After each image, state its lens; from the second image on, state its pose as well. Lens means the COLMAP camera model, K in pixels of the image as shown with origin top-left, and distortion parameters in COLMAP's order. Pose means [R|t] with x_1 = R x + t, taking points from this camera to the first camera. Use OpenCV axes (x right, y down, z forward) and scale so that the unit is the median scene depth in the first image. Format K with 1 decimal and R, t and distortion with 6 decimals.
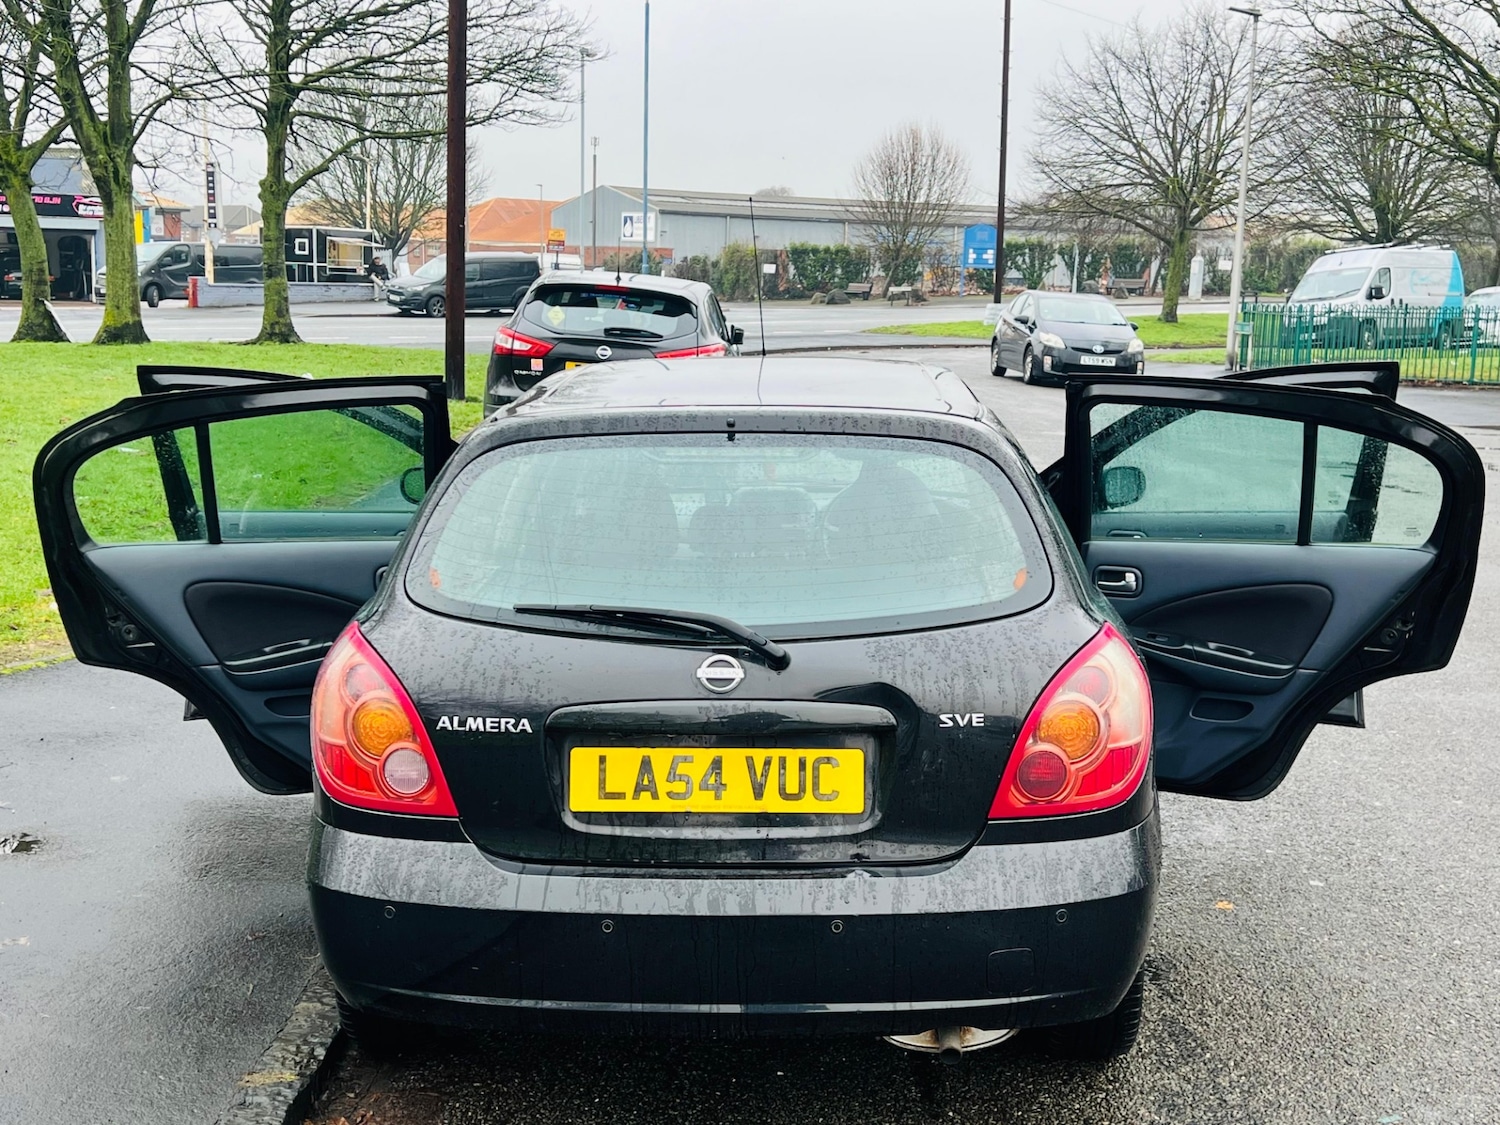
lens RADIAL K [[1804.7, 0, 757.0], [0, 1804.7, 550.7], [0, 0, 1]] dist [0.202436, -0.568425]
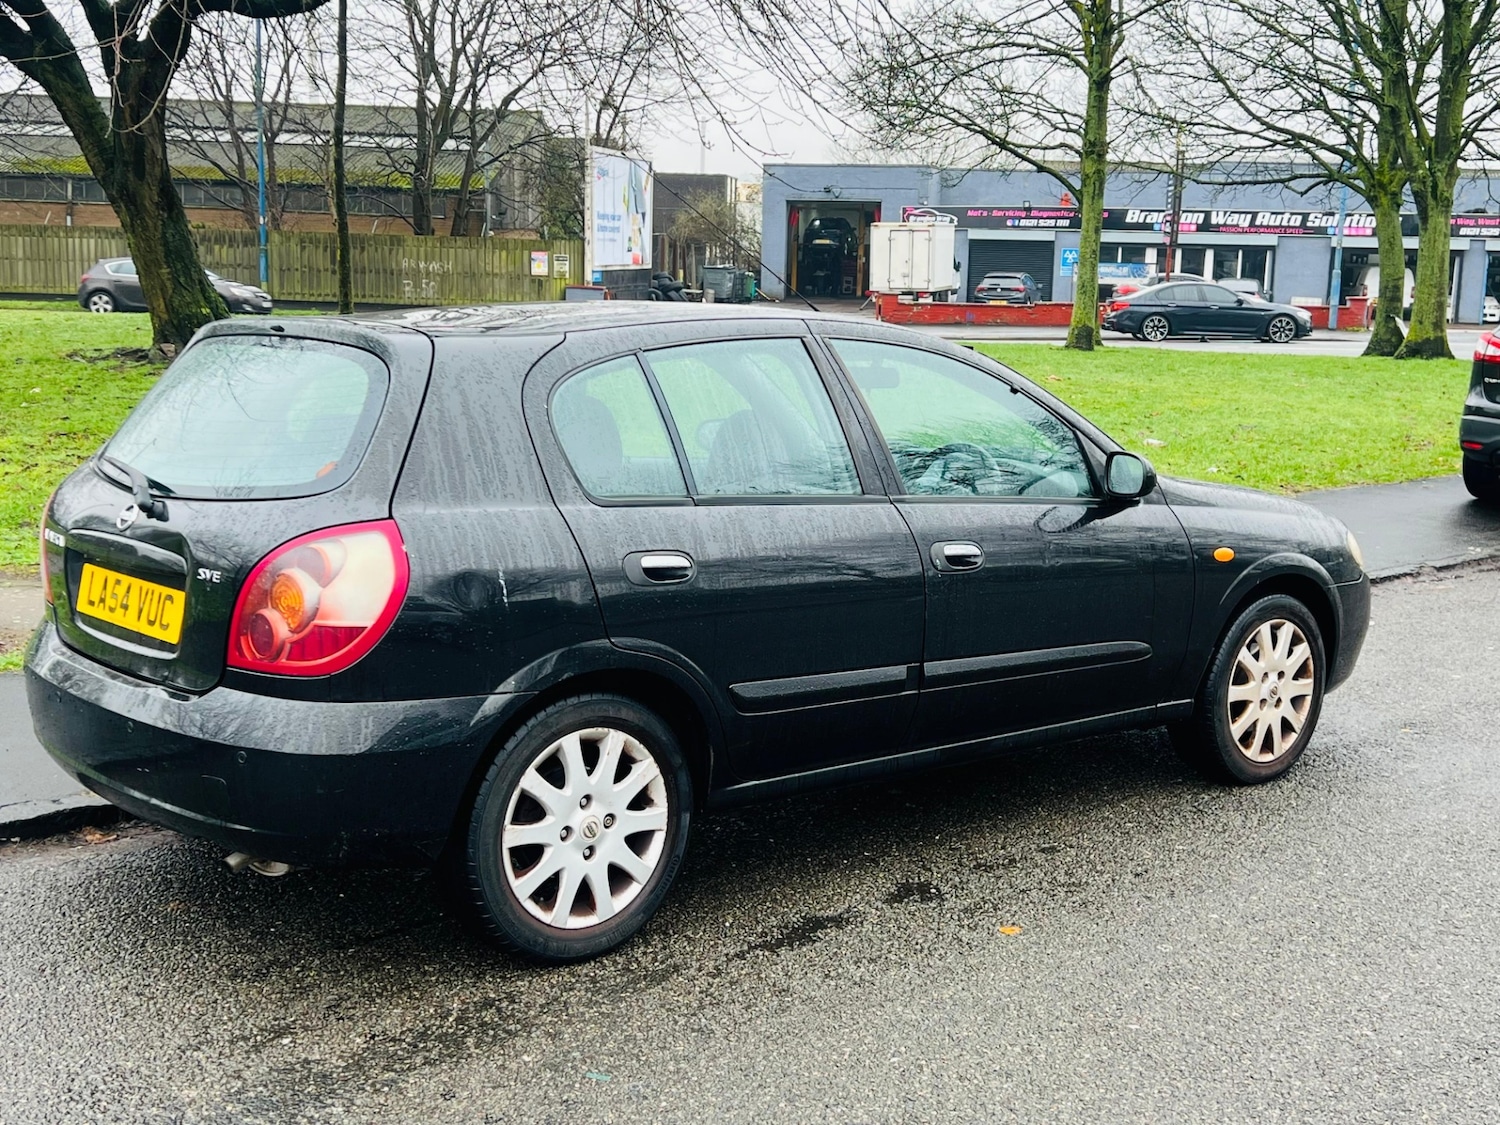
lens RADIAL K [[1828.1, 0, 766.4], [0, 1828.1, 580.4], [0, 0, 1]] dist [0.167943, -0.402426]
pose [[0.688064, 0.123256, -0.715106, 1.114675], [-0.124630, 0.990898, 0.050874, -0.007598], [0.714867, 0.054119, 0.697163, 0.392318]]
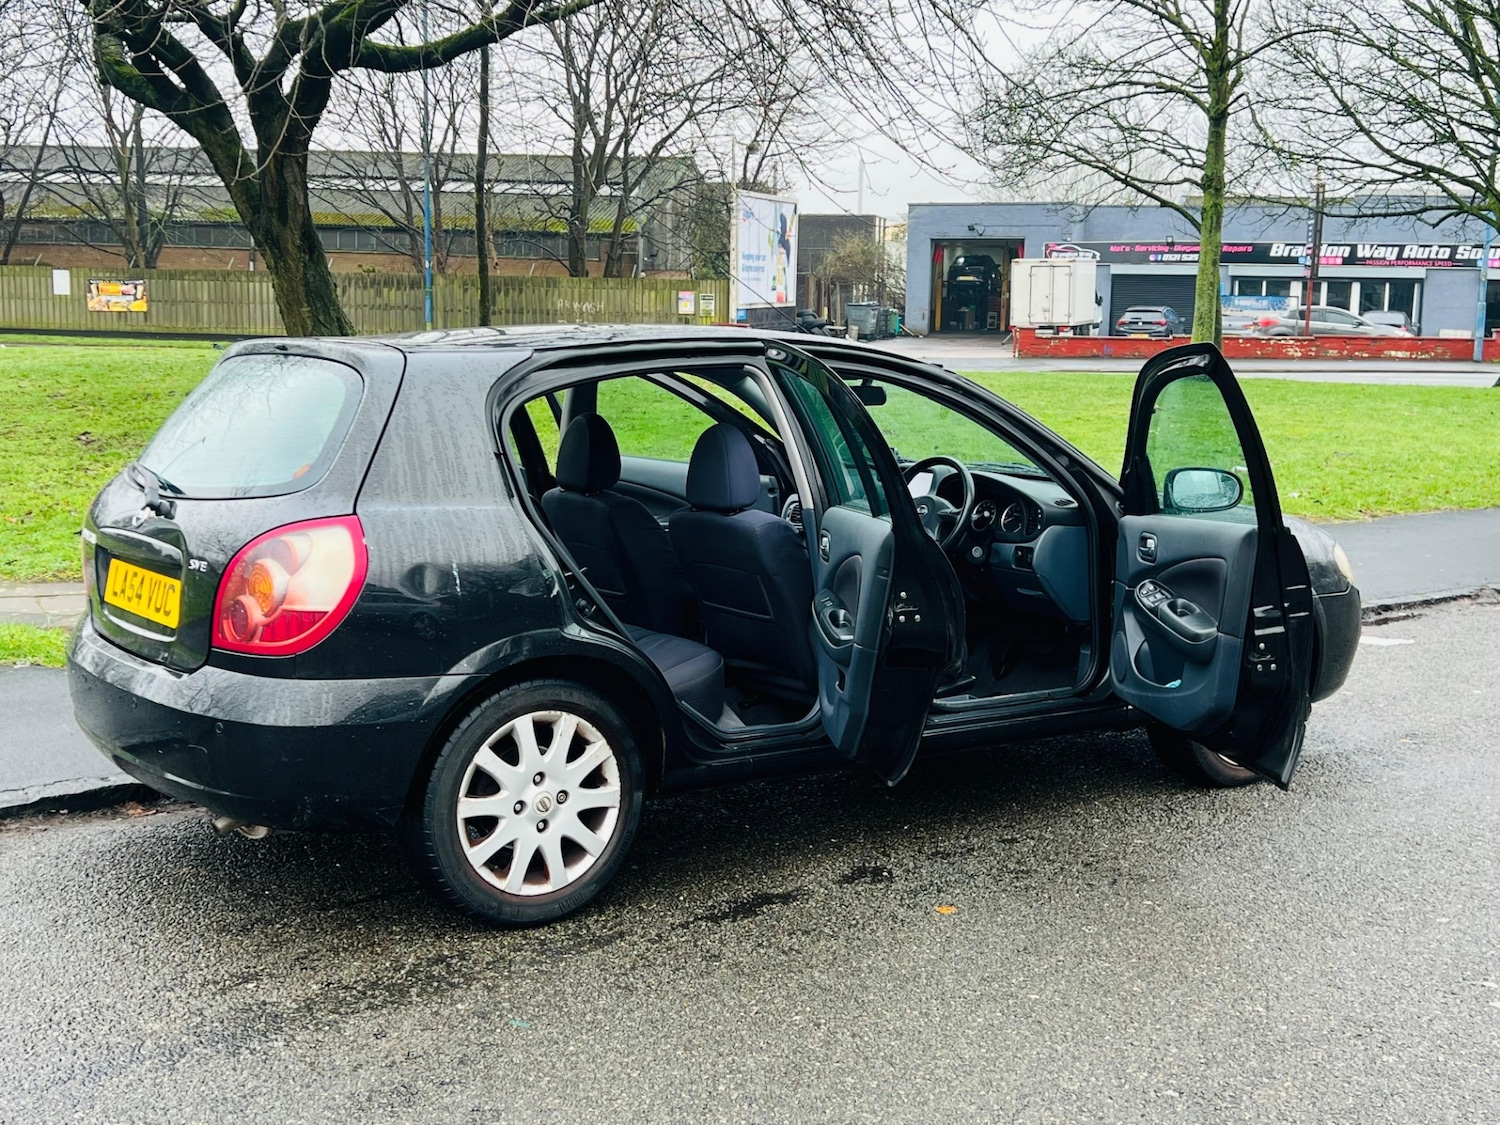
lens RADIAL K [[1793.2, 0, 750.0], [0, 1793.2, 562.5], [0, 0, 1]] dist [0.159326, -0.383675]
pose [[0.617492, 0.108033, -0.779123, 1.260442], [-0.128157, 0.991106, 0.035856, -0.005479], [0.776066, 0.077709, 0.625845, 0.453688]]
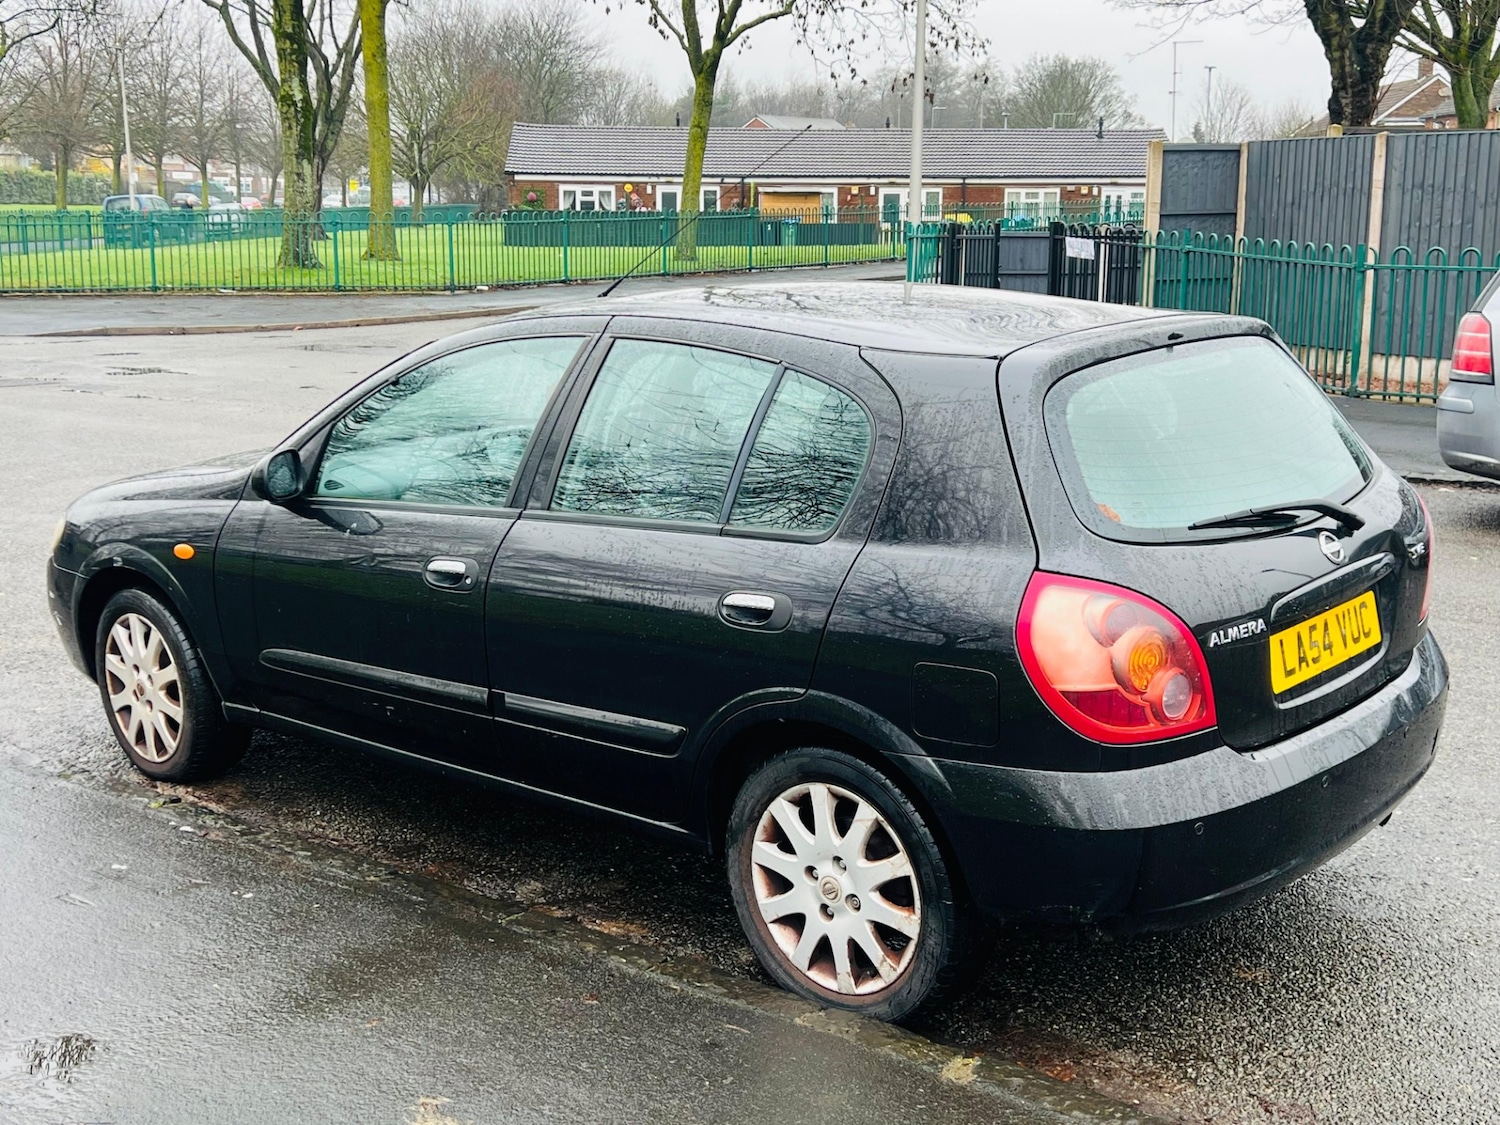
lens RADIAL K [[1857.1, 0, 737.4], [0, 1857.1, 565.1], [0, 0, 1]] dist [0.131081, -0.287175]
pose [[0.638519, -0.176212, 0.749161, -1.068942], [0.134038, 0.984020, 0.117212, -0.102568], [-0.757843, 0.025574, 0.651935, 0.471234]]
